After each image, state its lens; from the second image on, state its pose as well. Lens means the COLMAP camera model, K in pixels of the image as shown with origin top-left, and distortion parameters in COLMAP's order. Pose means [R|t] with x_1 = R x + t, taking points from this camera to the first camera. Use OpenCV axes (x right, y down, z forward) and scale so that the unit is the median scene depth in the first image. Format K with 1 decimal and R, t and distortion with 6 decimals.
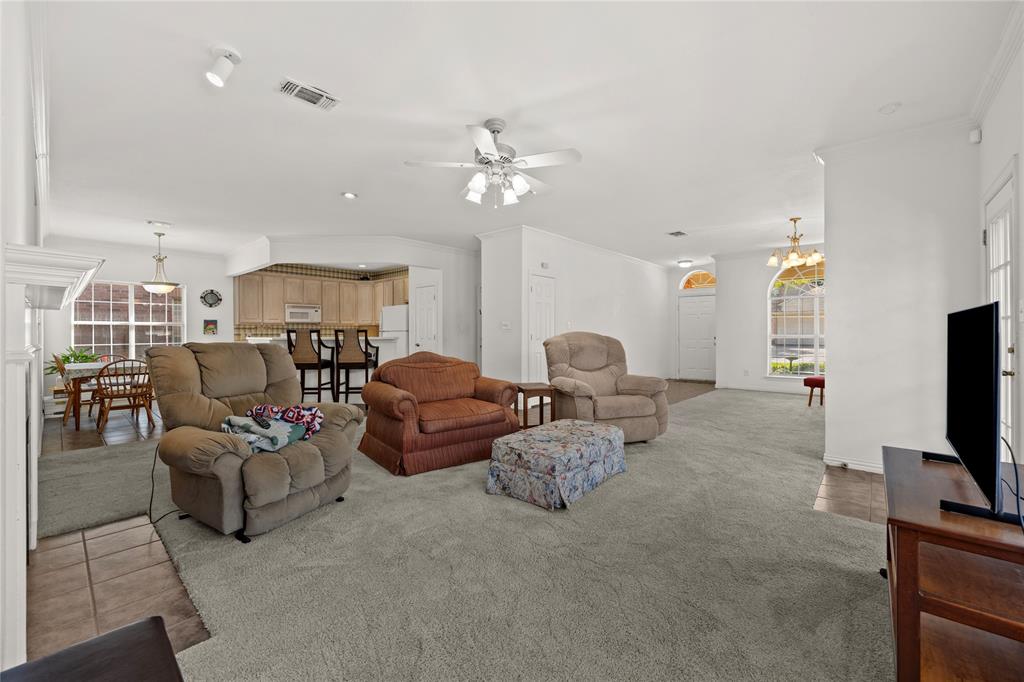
lens RADIAL K [[410.4, 0, 514.3], [0, 410.4, 331.2], [0, 0, 1]] dist [-0.000775, -0.000268]
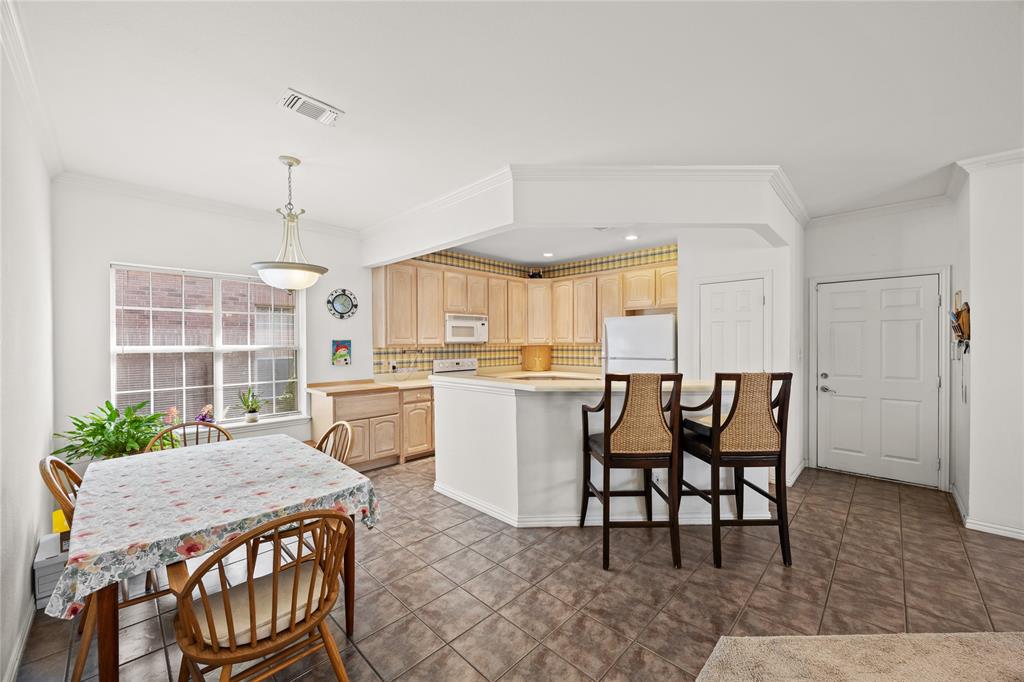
lens RADIAL K [[389.5, 0, 512.0], [0, 389.5, 341.0], [0, 0, 1]] dist [0.000091, -0.000020]
pose [[0.998876, 0.001156, -0.047394, -0.469101], [-0.001077, 0.999998, 0.001699, -0.027519], [0.047396, -0.001646, 0.998875, 0.452402]]
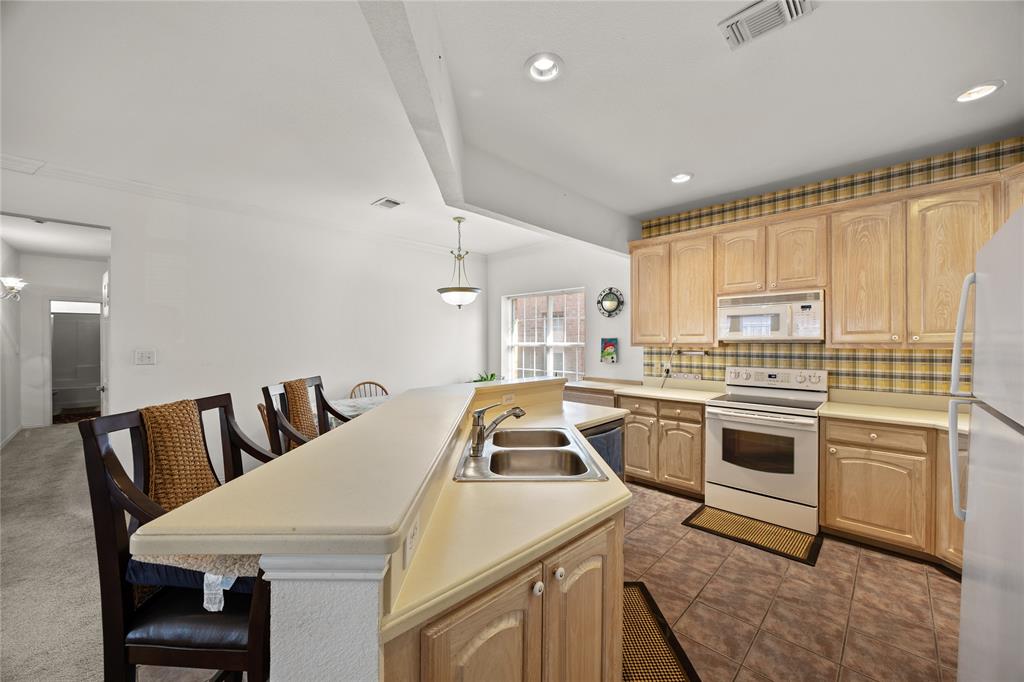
lens RADIAL K [[389.5, 0, 512.0], [0, 389.5, 341.0], [0, 0, 1]] dist [0.000091, -0.000020]
pose [[-0.057527, 0.003409, -0.998338, -0.164403], [0.003045, 0.999990, 0.003239, -0.025760], [0.998339, -0.002853, -0.057536, 0.889732]]
